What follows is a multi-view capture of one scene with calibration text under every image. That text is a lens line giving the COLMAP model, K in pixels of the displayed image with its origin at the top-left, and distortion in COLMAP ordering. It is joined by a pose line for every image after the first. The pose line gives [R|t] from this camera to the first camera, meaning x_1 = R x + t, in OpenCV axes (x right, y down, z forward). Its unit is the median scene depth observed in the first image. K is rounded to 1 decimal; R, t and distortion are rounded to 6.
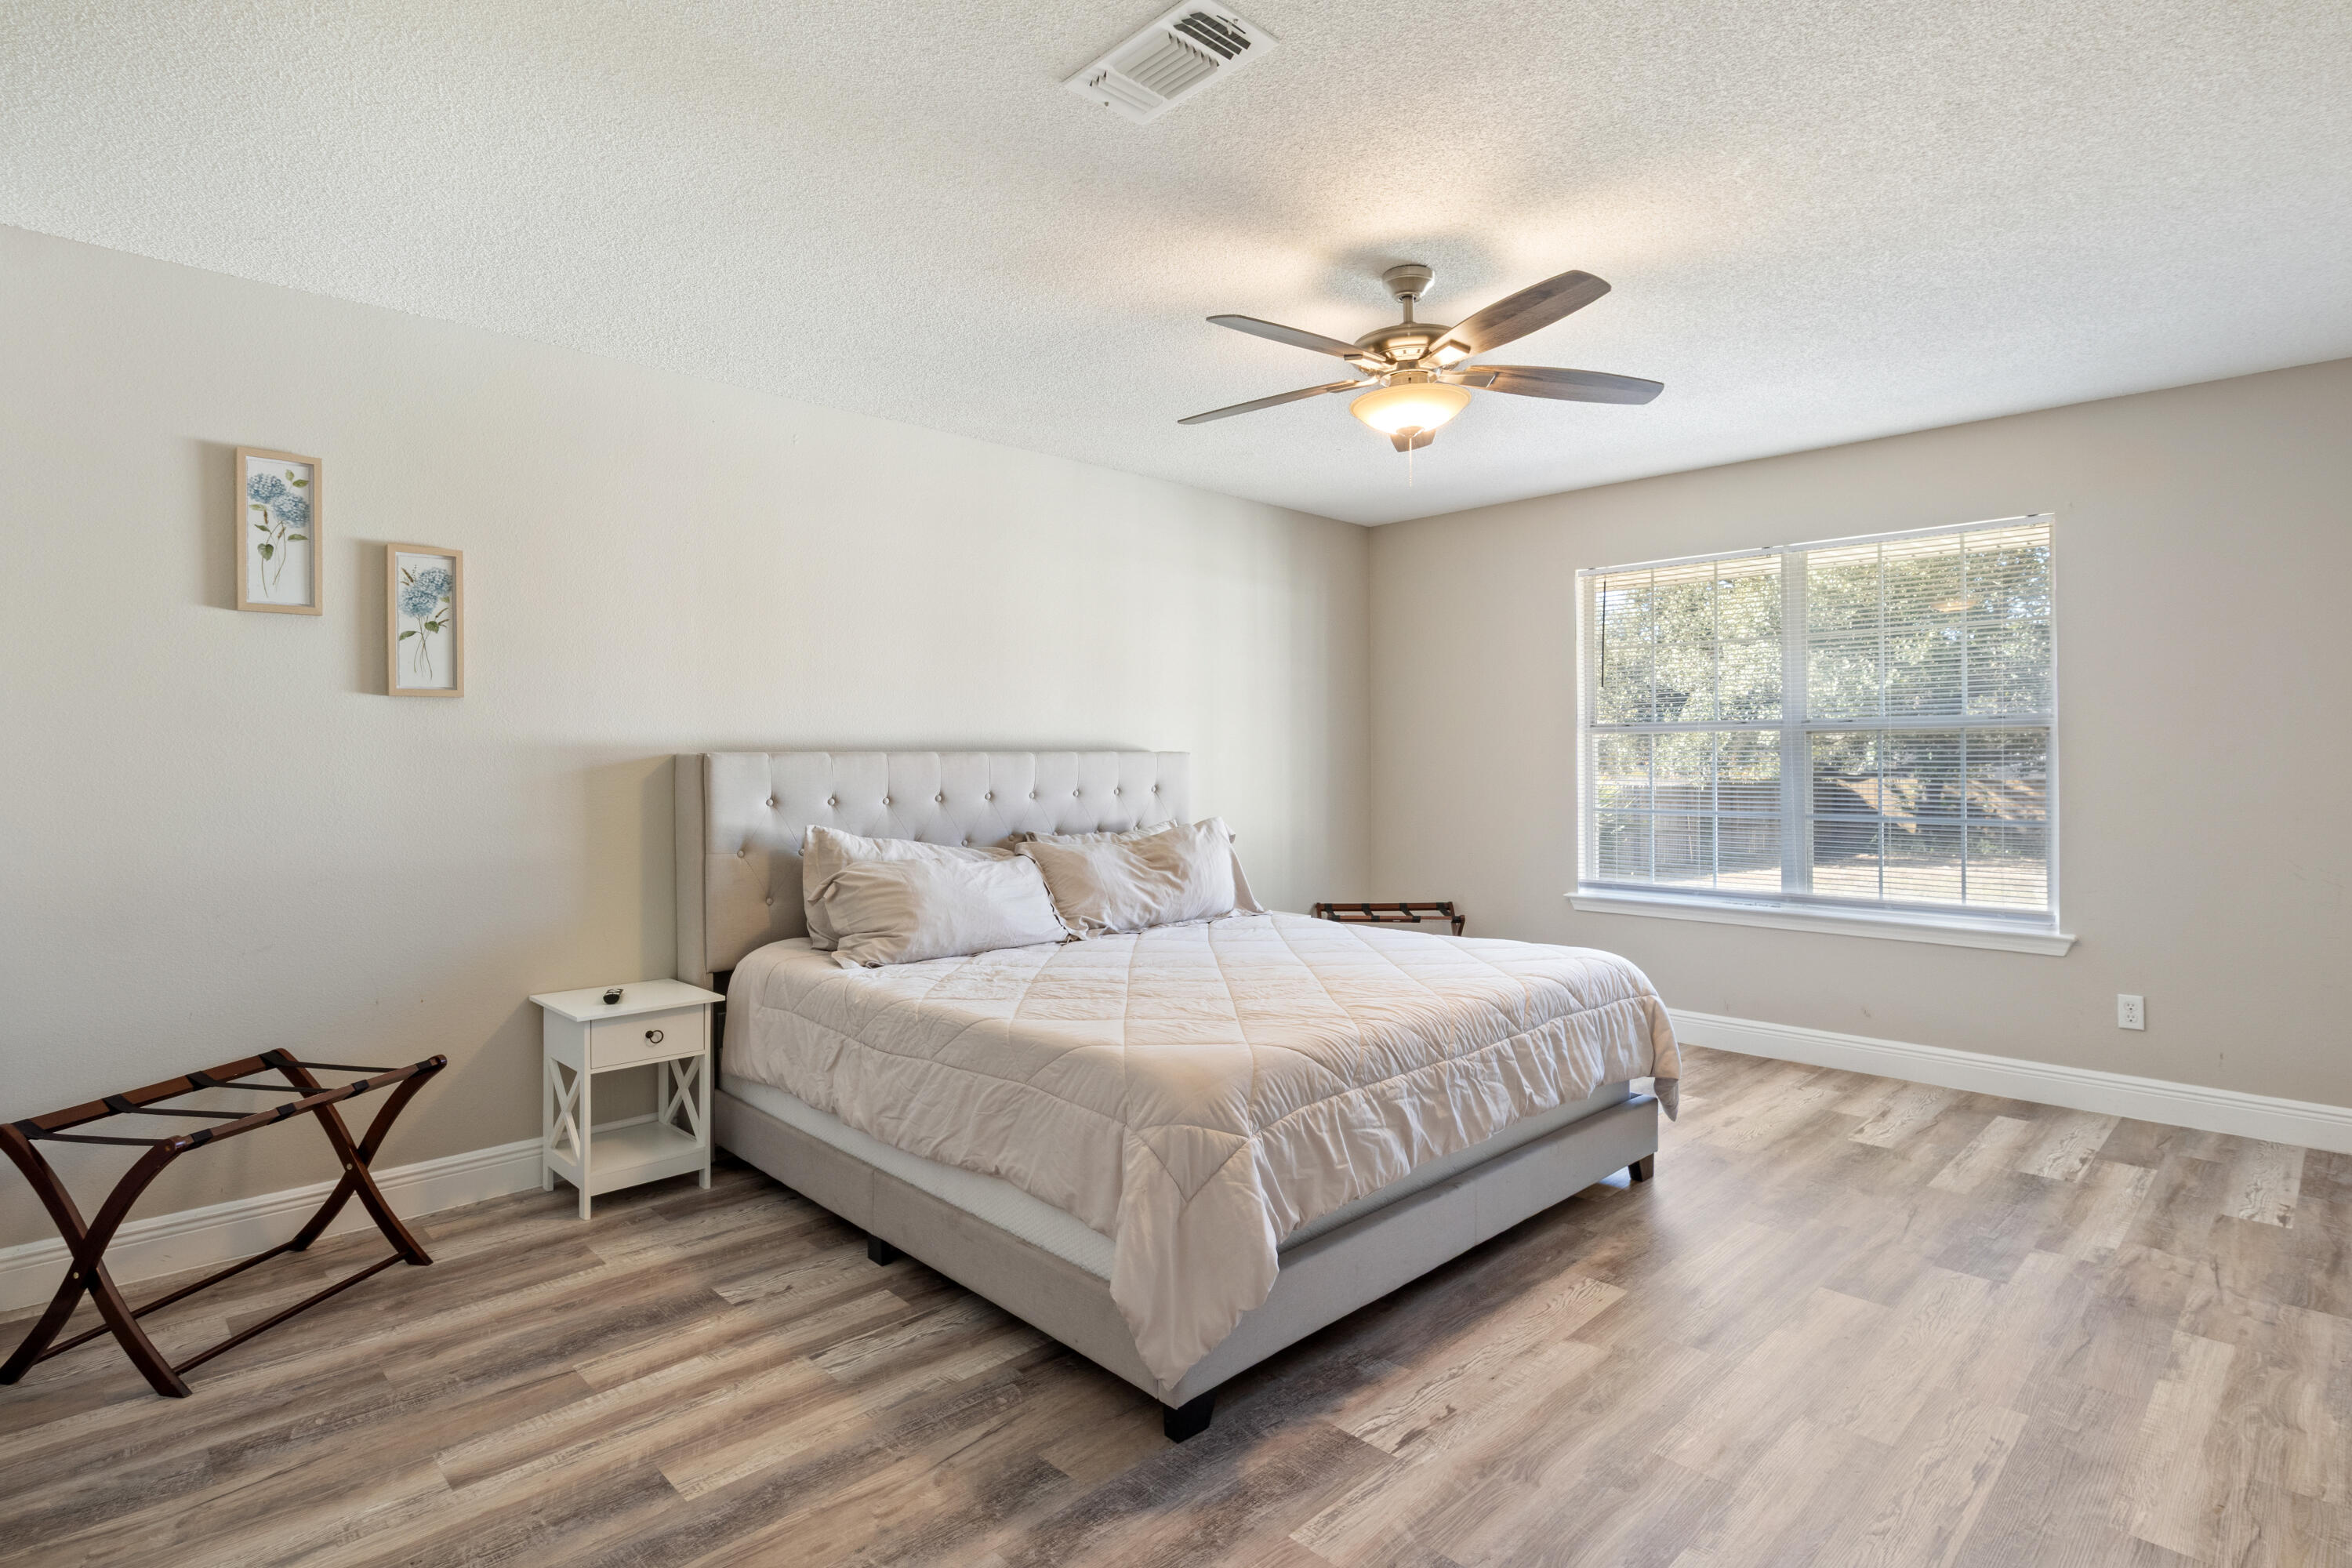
lens RADIAL K [[1184.4, 0, 1181.5], [0, 1184.4, 773.9], [0, 0, 1]] dist [-0.000571, -0.003597]
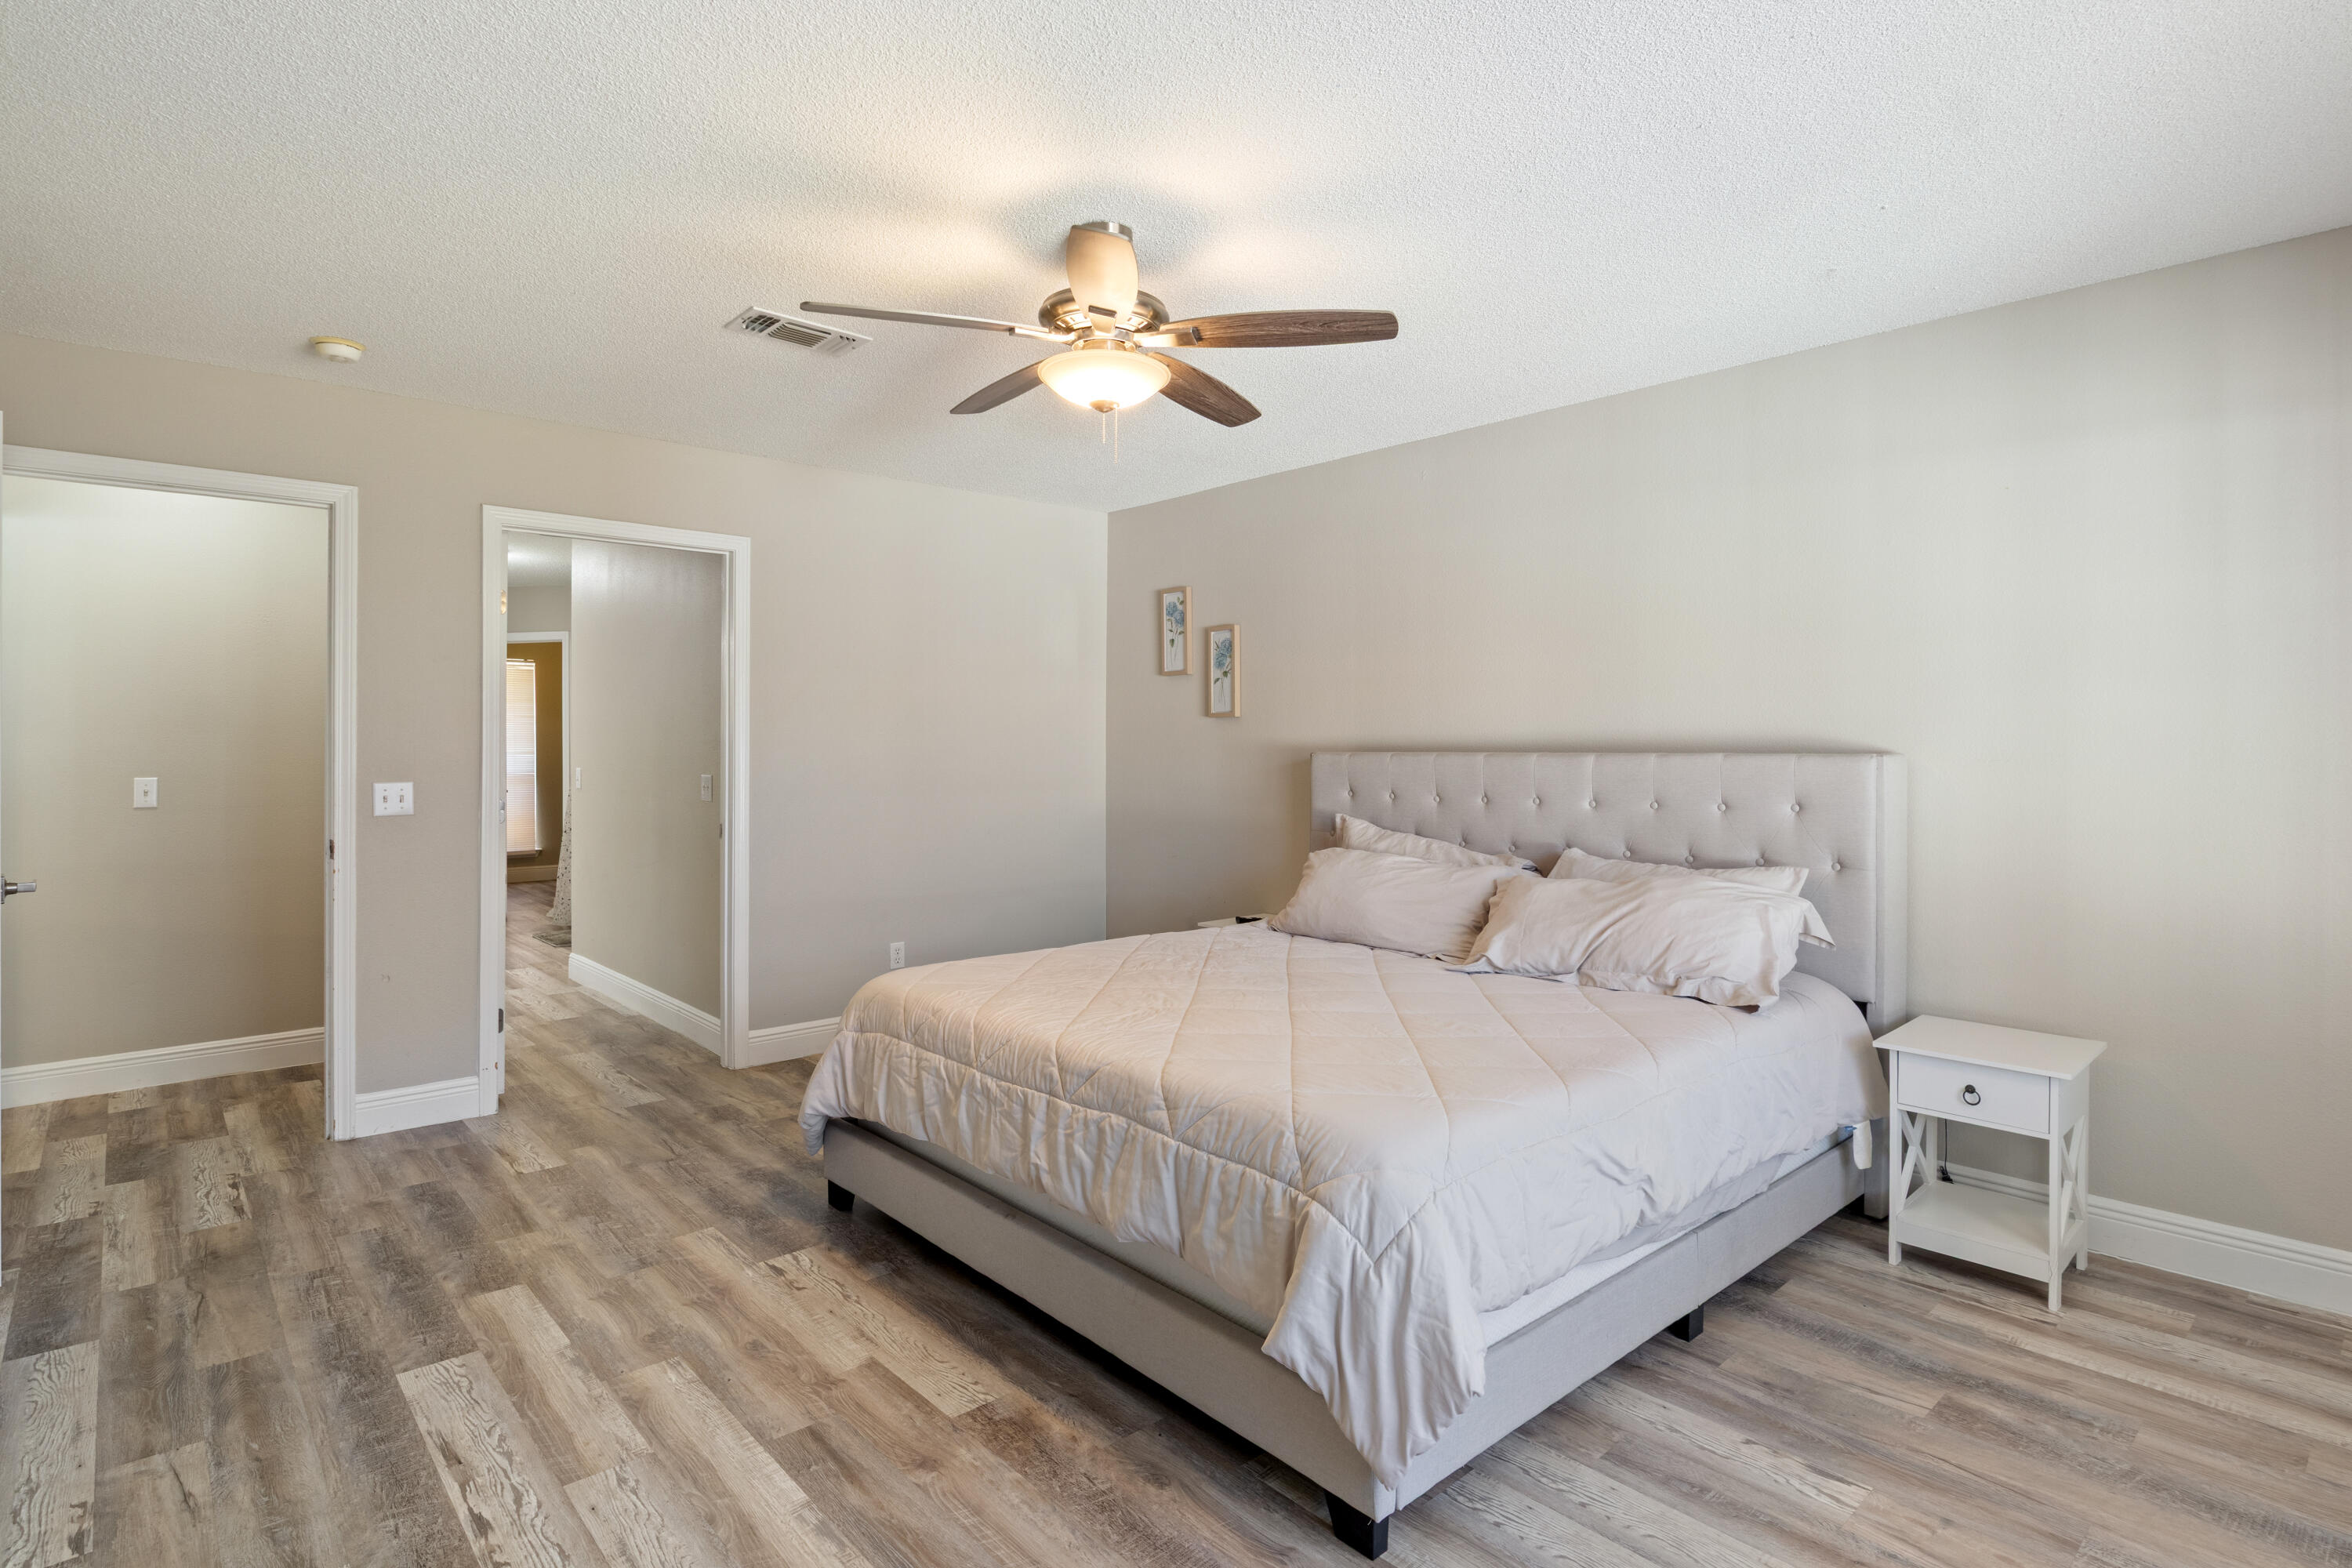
lens RADIAL K [[1184.4, 0, 1181.5], [0, 1184.4, 766.9], [0, 0, 1]] dist [-0.000571, -0.003597]
pose [[-0.047350, 0.022004, -0.998636, 1.132857], [-0.011582, 0.999678, 0.022576, -0.035968], [0.998811, 0.012636, -0.047080, 1.141588]]
